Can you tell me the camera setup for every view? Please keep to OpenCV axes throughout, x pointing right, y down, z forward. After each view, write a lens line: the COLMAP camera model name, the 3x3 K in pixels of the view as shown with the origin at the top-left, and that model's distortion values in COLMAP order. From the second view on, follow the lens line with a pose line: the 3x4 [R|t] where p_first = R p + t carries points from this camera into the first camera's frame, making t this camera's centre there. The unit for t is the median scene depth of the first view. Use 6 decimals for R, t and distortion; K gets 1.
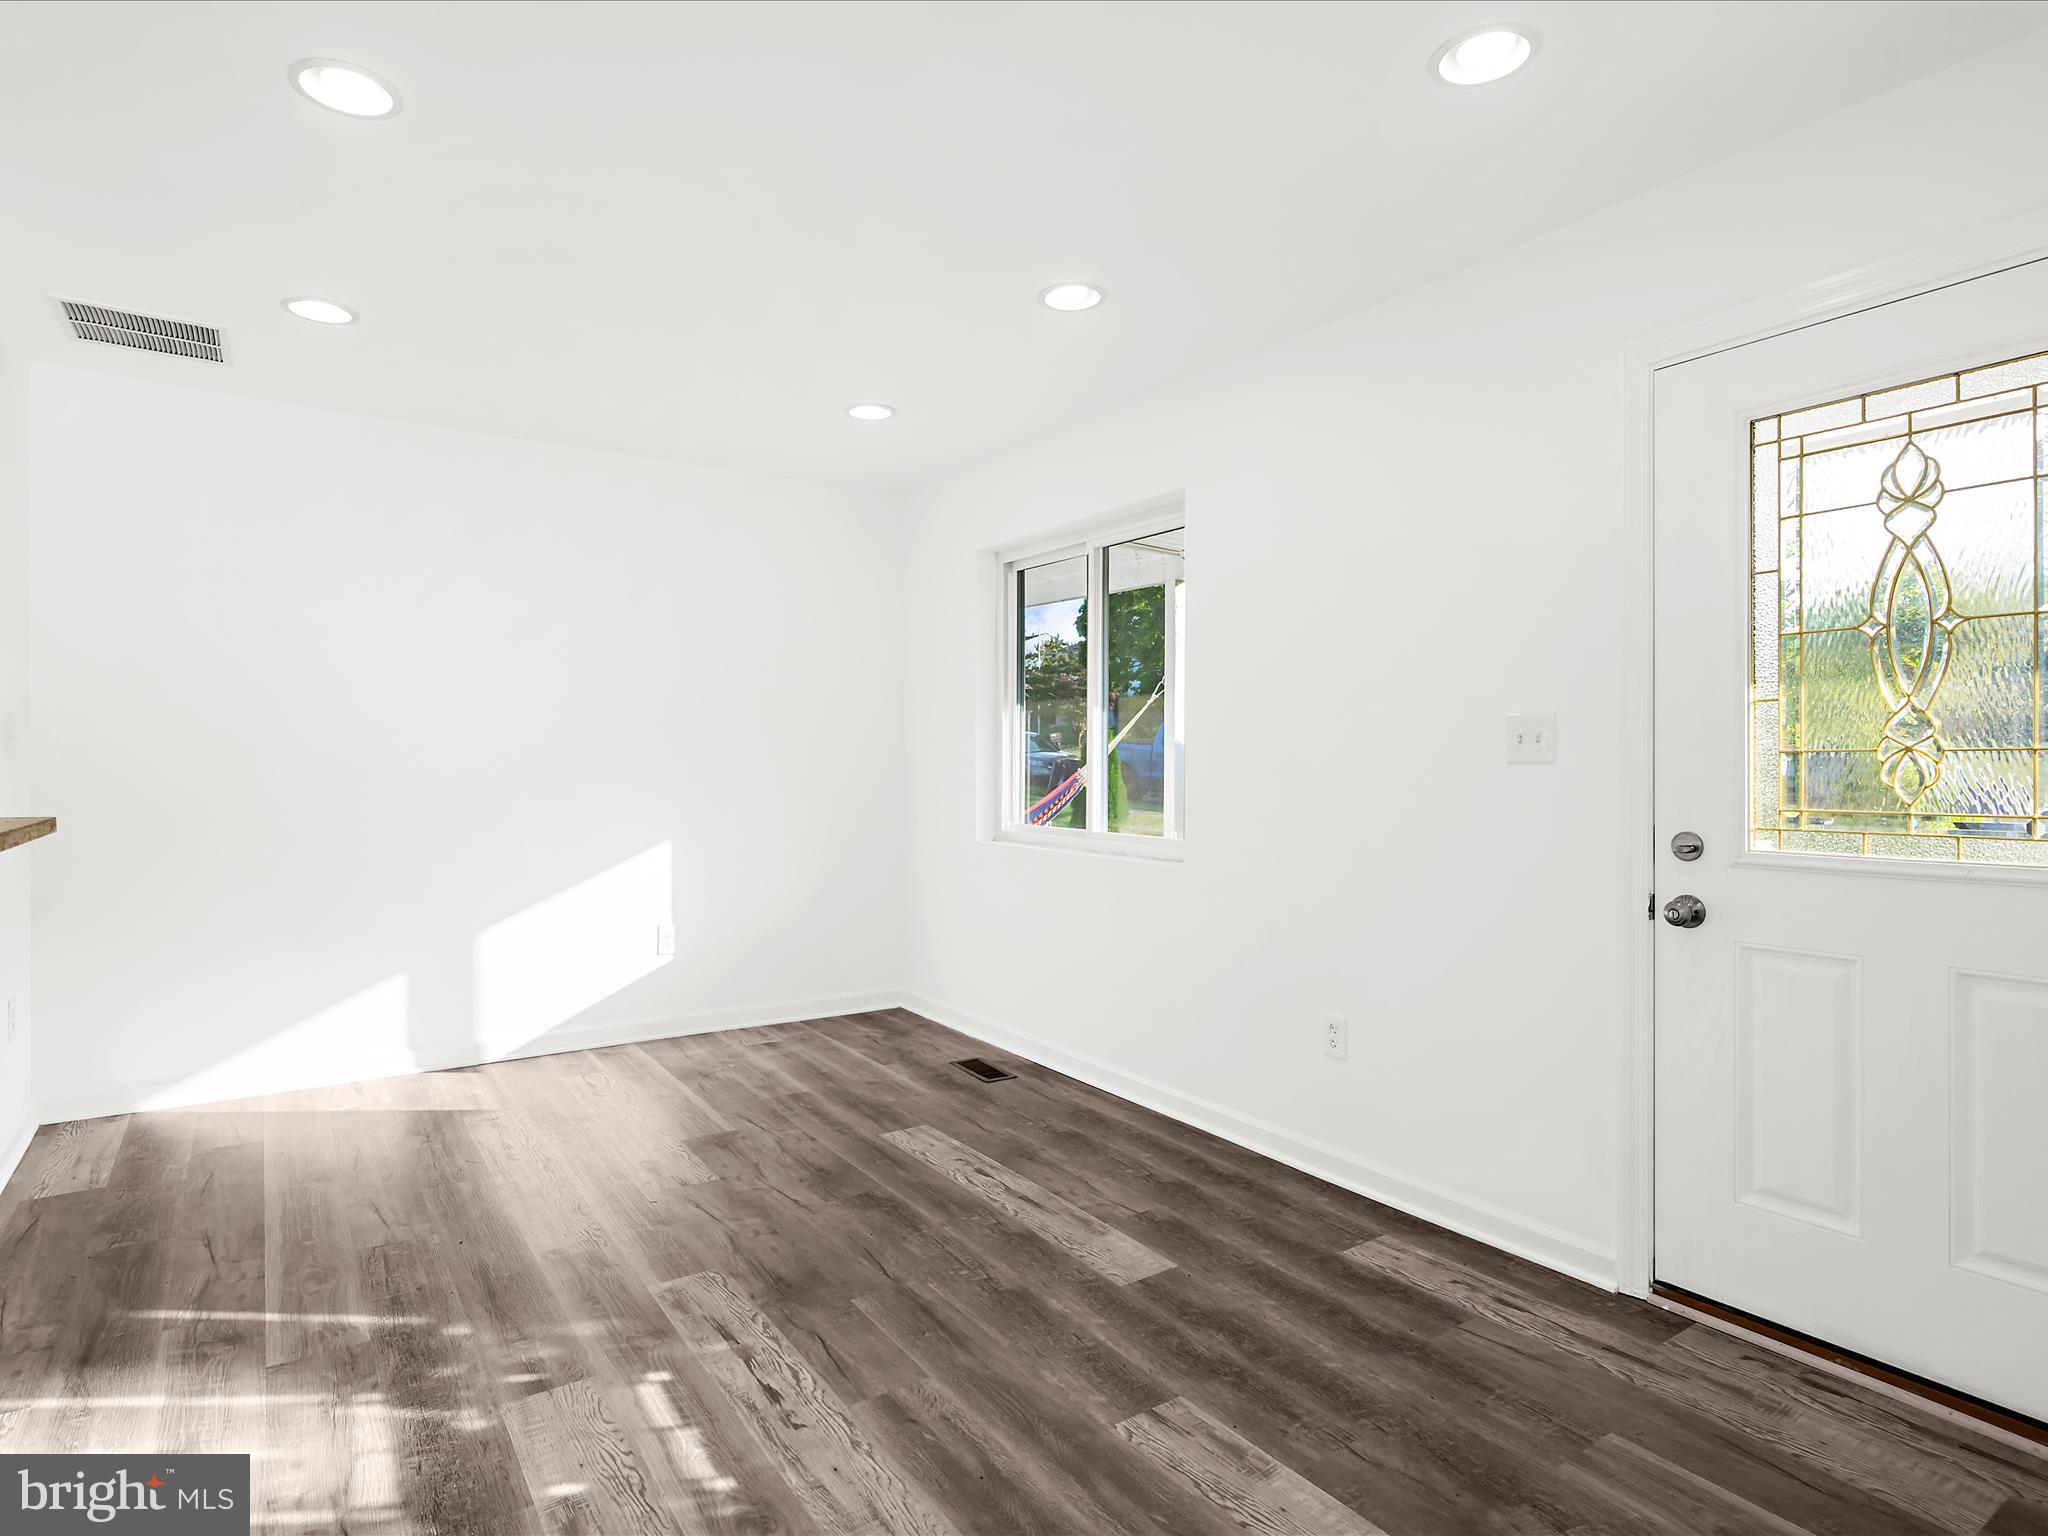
lens RADIAL K [[1129.8, 0, 1034.2], [0, 1129.8, 762.8], [0, 0, 1]] dist [-0.003780, 0.002266]
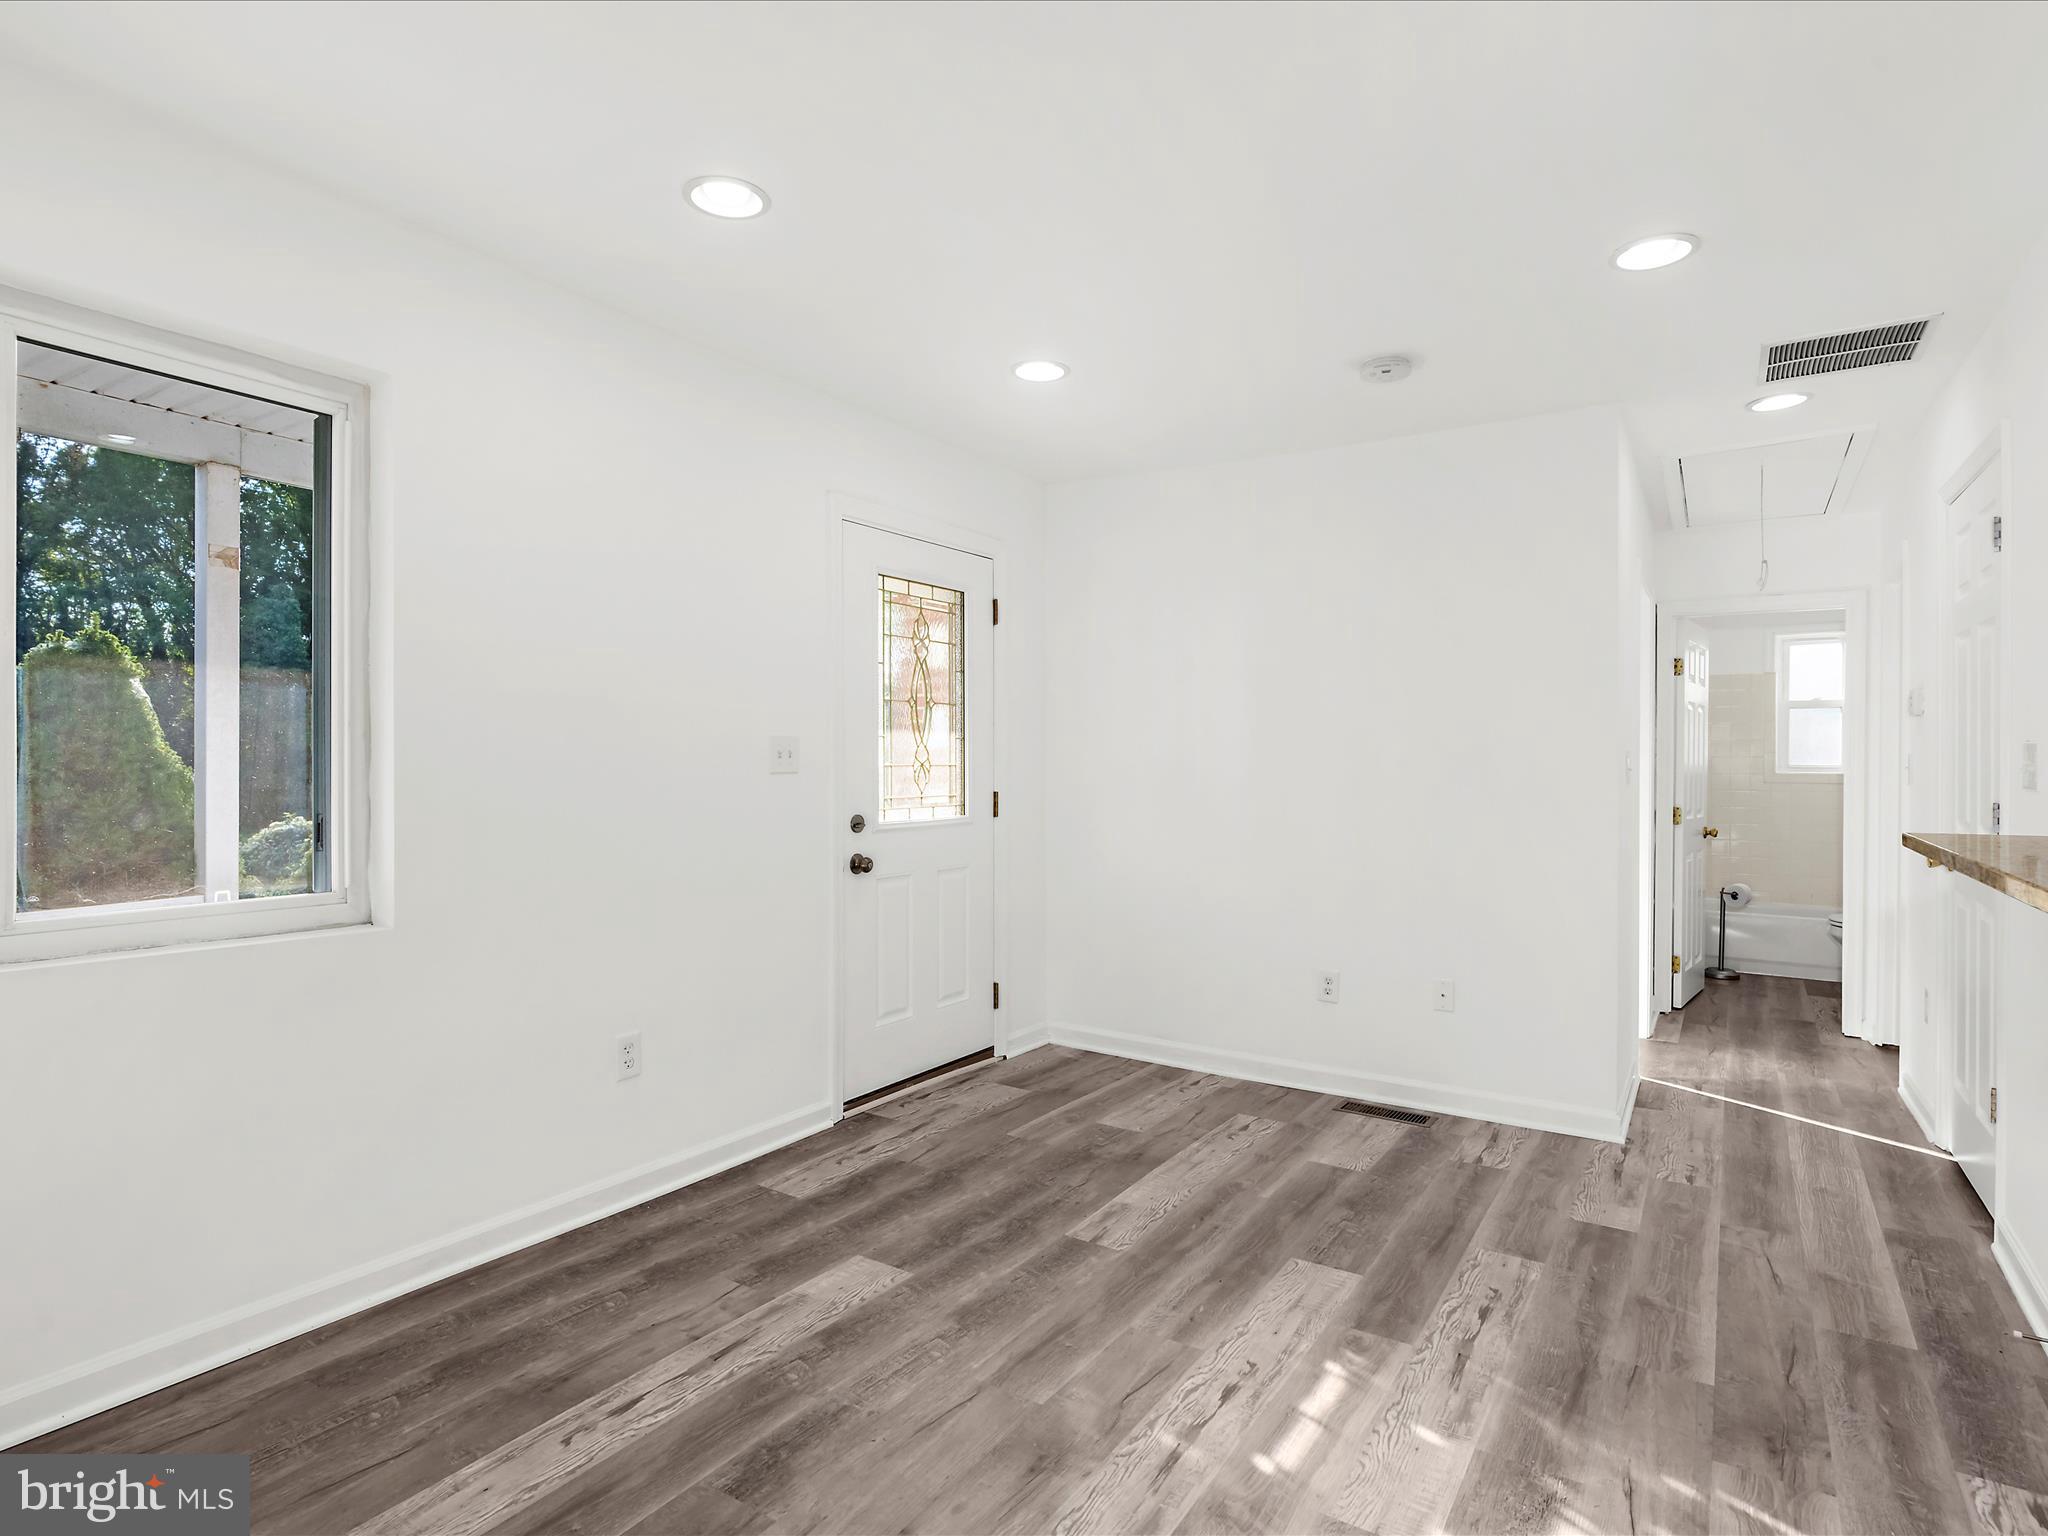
lens RADIAL K [[1071.8, 0, 1024.0], [0, 1071.8, 768.0], [0, 0, 1]] dist [-0.002369, 0.000275]
pose [[-0.373526, -0.006320, 0.927598, -0.934138], [-0.003229, 0.999980, 0.005513, -0.015491], [-0.927614, -0.000936, -0.373539, 1.347469]]
